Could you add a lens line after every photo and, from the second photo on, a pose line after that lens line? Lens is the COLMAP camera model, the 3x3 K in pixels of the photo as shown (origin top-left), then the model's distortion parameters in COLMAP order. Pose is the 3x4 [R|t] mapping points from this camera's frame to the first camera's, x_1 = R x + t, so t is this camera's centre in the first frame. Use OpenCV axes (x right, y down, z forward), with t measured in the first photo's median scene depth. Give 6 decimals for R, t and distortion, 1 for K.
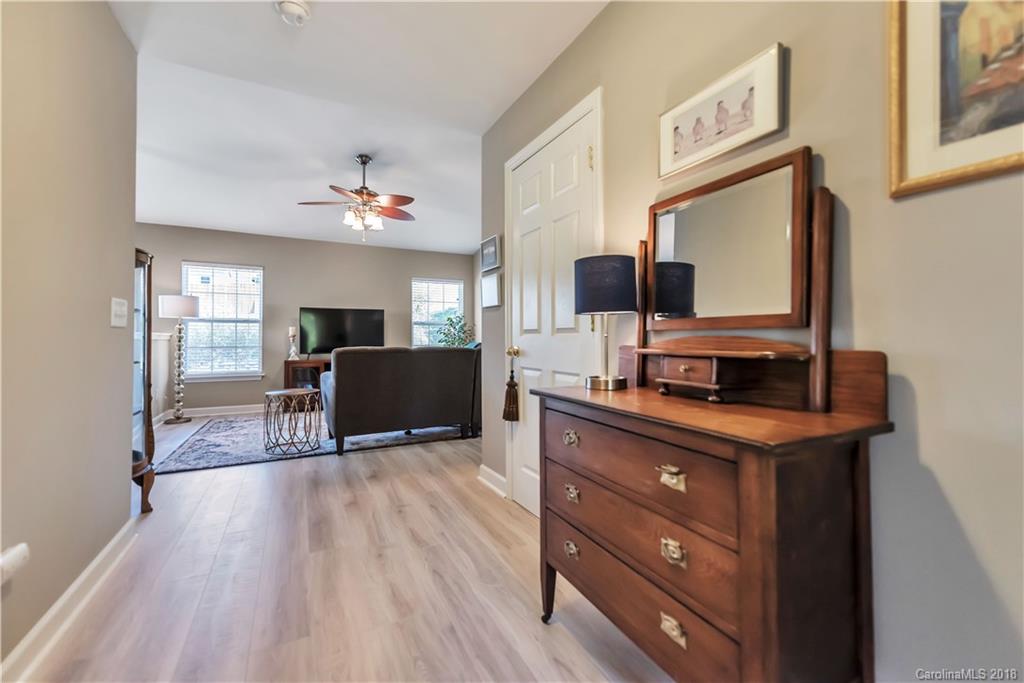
lens RADIAL K [[418.6, 0, 518.1], [0, 418.6, 331.8], [0, 0, 1]] dist [0.017226, -0.004782]
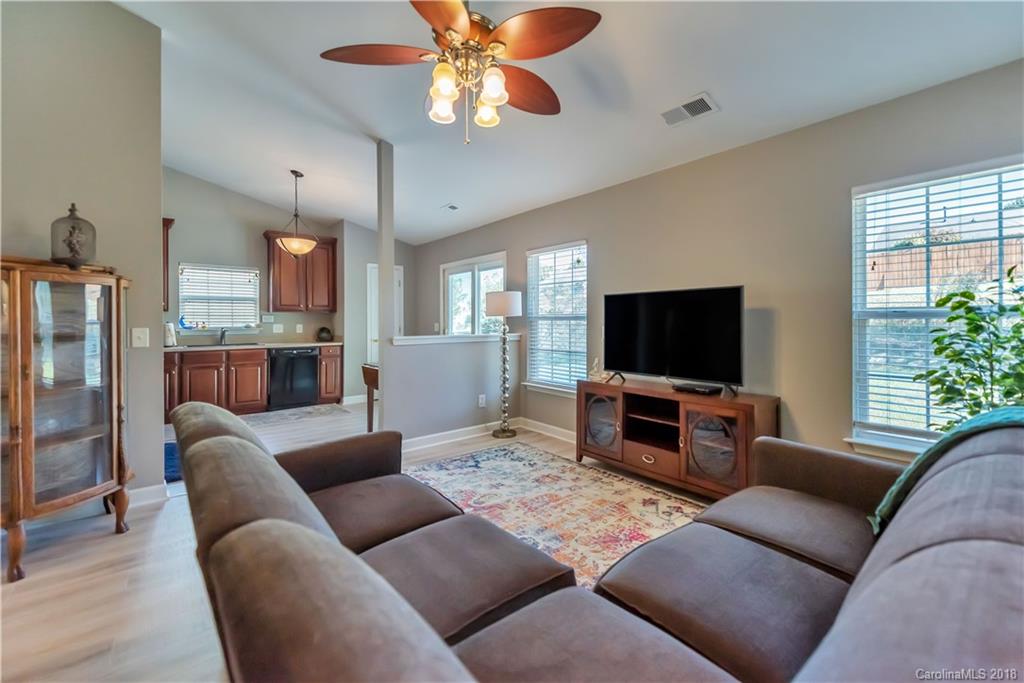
lens RADIAL K [[415.4, 0, 516.7], [0, 415.4, 323.6], [0, 0, 1]] dist [0.010785, -0.000205]
pose [[0.198142, 0.007475, -0.980145, 0.183719], [0.019903, 0.999734, 0.011648, -0.099420], [0.979971, -0.021815, 0.197941, 2.906684]]
